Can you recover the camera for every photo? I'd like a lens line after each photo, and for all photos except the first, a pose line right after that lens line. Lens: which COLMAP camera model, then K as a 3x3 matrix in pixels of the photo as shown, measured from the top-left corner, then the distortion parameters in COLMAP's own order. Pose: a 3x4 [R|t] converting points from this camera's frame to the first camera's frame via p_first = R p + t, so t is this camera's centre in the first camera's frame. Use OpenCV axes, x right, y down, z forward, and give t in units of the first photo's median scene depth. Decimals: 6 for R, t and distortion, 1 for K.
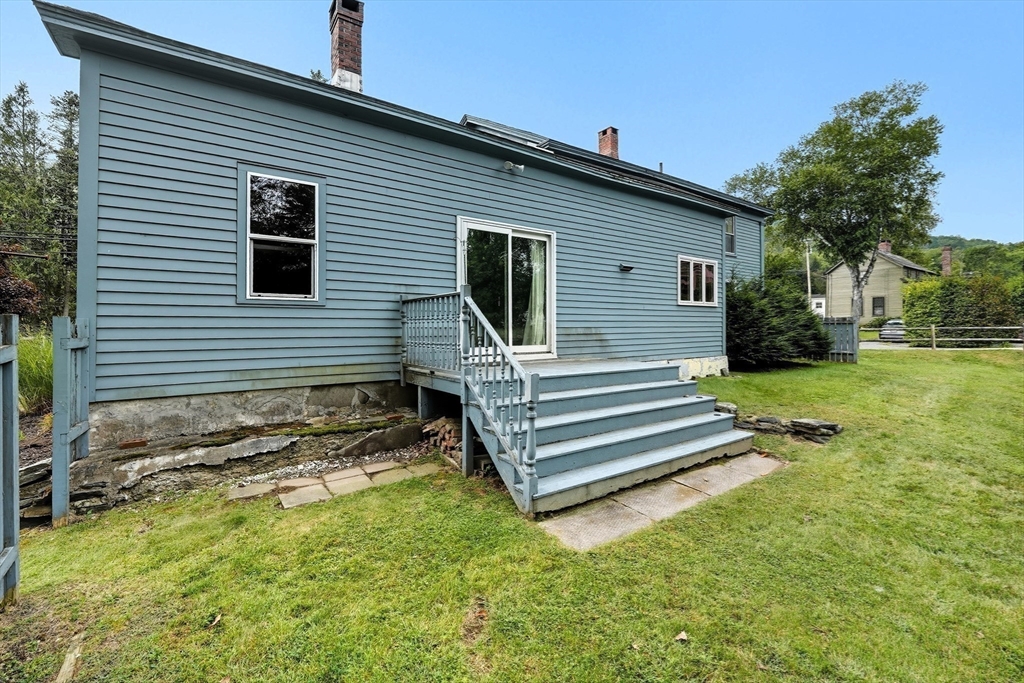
lens RADIAL K [[444.6, 0, 502.2], [0, 444.6, 317.4], [0, 0, 1]] dist [-0.009215, -0.000401]
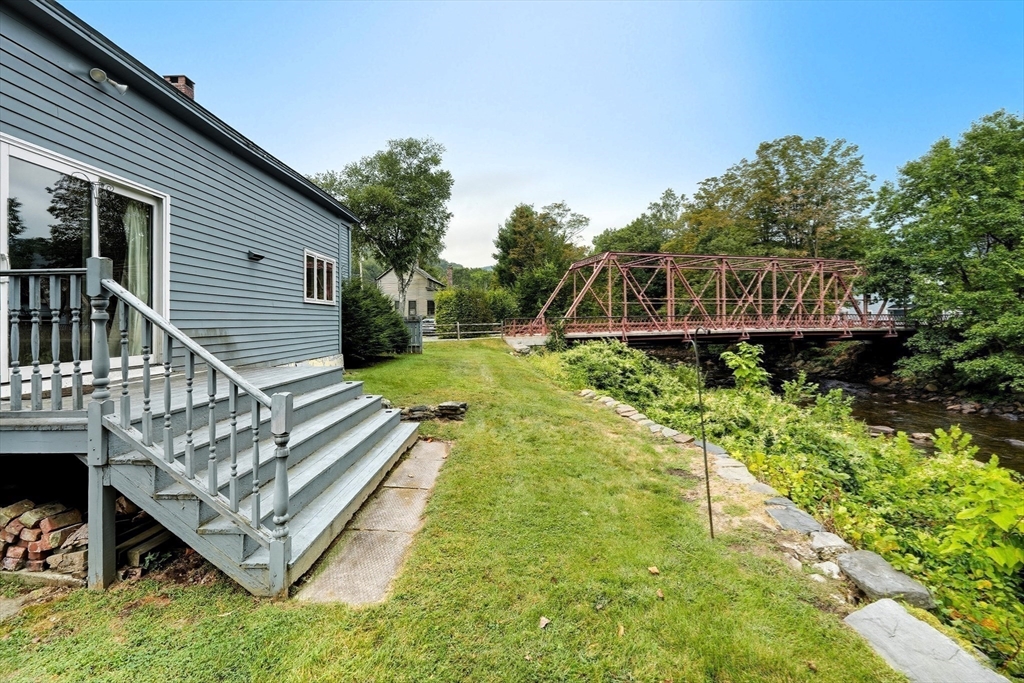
lens RADIAL K [[444.6, 0, 502.2], [0, 444.6, 317.4], [0, 0, 1]] dist [-0.009215, -0.000401]
pose [[0.564122, 0.003826, 0.825683, -0.138505], [-0.006866, 0.999976, 0.000057, 0.000160], [-0.825663, -0.005701, 0.564135, 0.132135]]
